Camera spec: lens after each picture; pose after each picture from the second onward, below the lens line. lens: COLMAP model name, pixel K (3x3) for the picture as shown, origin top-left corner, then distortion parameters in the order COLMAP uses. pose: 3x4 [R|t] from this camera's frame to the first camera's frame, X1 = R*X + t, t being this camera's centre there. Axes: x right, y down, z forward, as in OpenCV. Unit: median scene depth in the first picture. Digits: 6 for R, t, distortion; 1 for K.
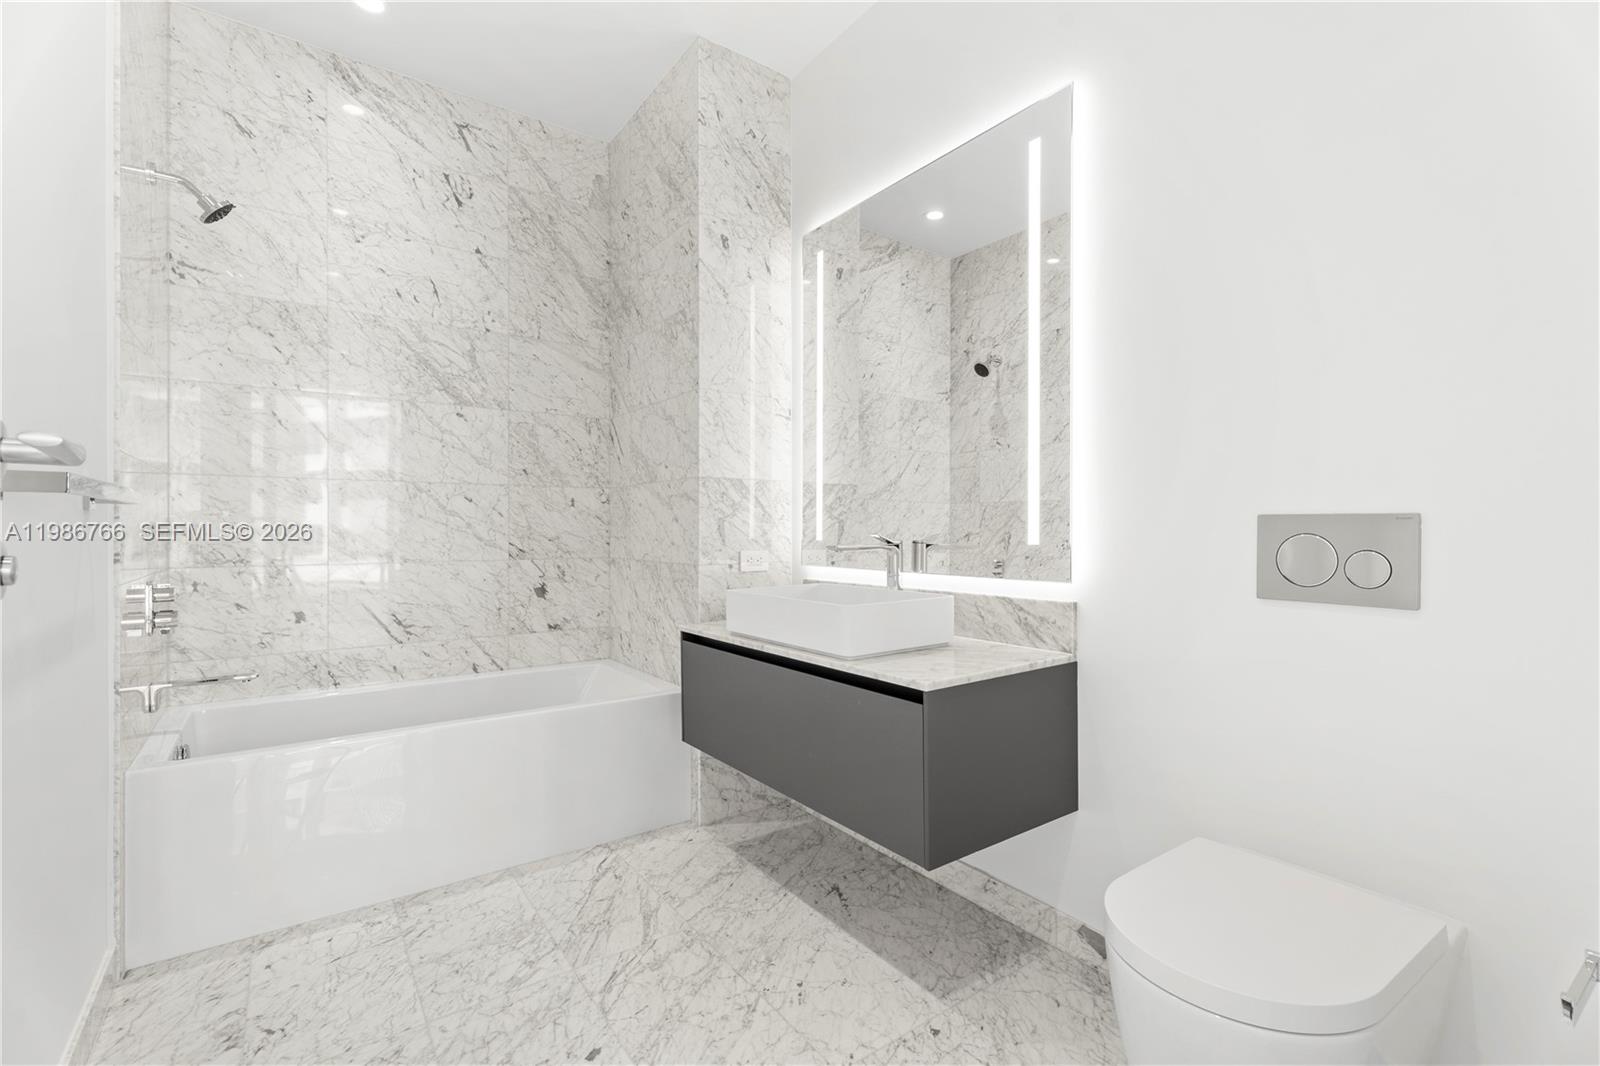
lens RADIAL K [[716.0, 0, 802.0], [0, 716.0, 525.2], [0, 0, 1]] dist [0.004058, -0.001398]
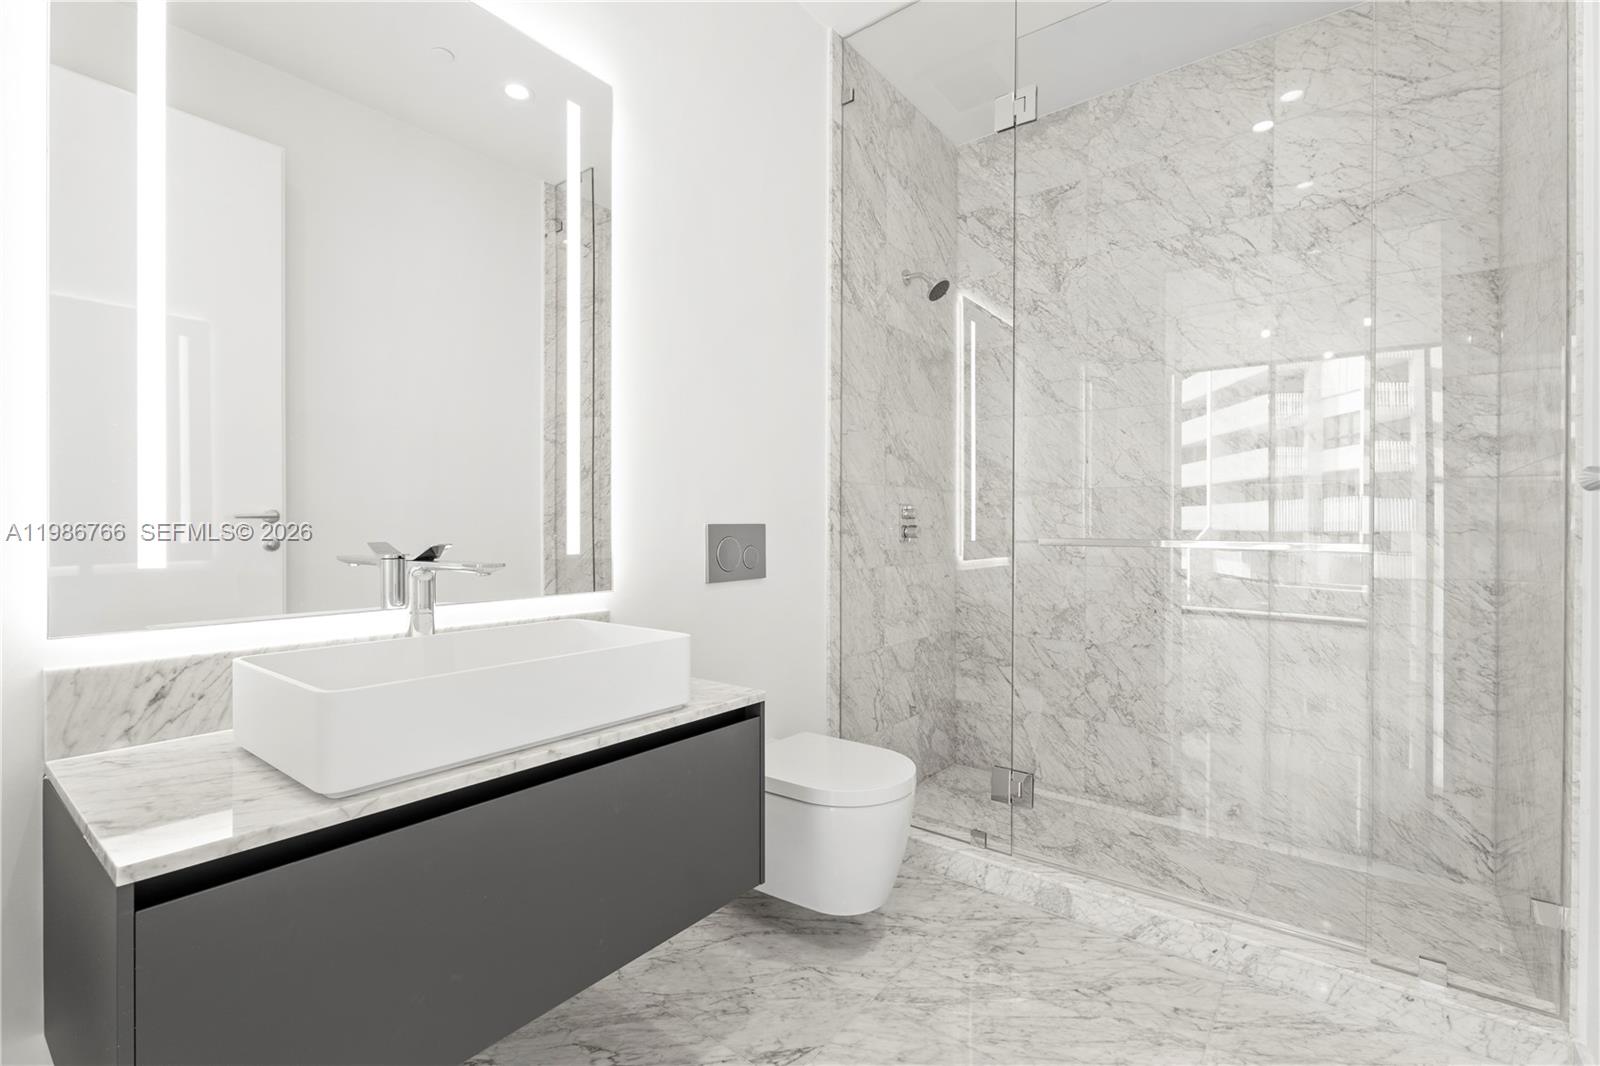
lens RADIAL K [[716.0, 0, 800.3], [0, 716.0, 528.8], [0, 0, 1]] dist [0.004058, -0.001398]
pose [[-0.264259, 0.005502, 0.964436, -0.795167], [0.011546, 0.999930, -0.002540, 0.000242], [-0.964383, 0.010464, -0.264304, 1.197579]]
